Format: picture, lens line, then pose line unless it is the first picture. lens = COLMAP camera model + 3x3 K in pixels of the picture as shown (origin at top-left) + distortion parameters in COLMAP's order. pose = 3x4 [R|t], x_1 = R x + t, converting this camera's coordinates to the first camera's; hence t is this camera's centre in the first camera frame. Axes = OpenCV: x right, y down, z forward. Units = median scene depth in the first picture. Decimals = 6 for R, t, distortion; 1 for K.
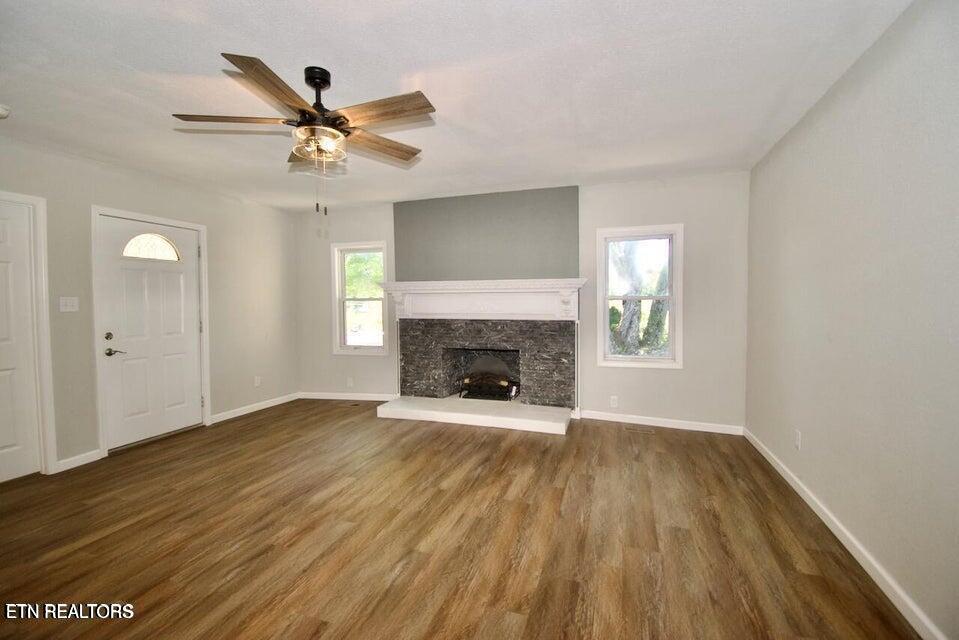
lens RADIAL K [[420.9, 0, 480.9], [0, 420.9, 316.6], [0, 0, 1]] dist [0.027770, -0.028335]
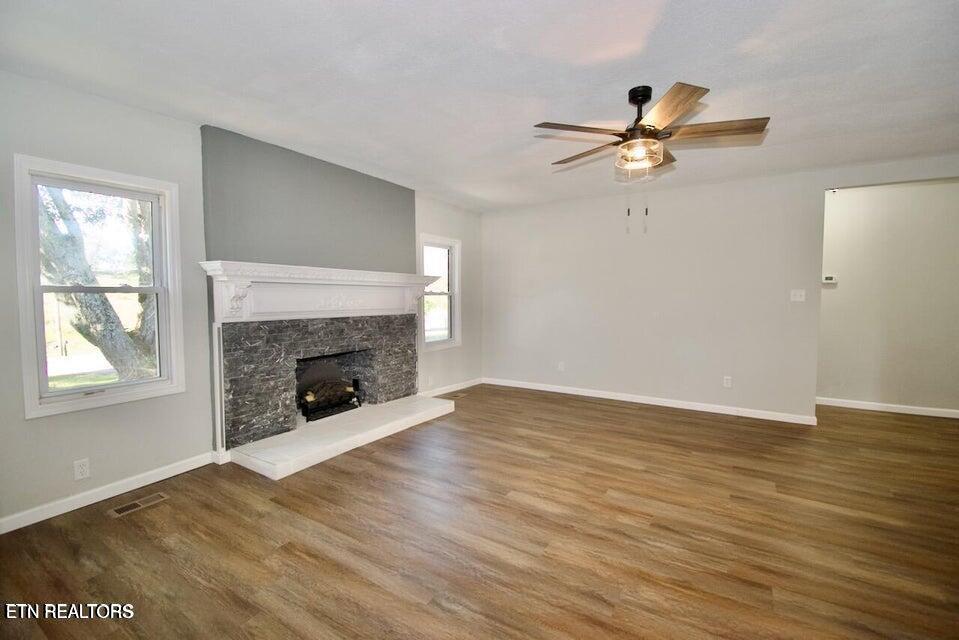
lens RADIAL K [[420.9, 0, 480.9], [0, 420.9, 316.6], [0, 0, 1]] dist [0.027770, -0.028335]
pose [[0.236373, -0.039184, 0.970872, -0.880937], [0.036615, 0.998836, 0.031399, -0.012364], [-0.970972, 0.028127, 0.237532, 0.635859]]
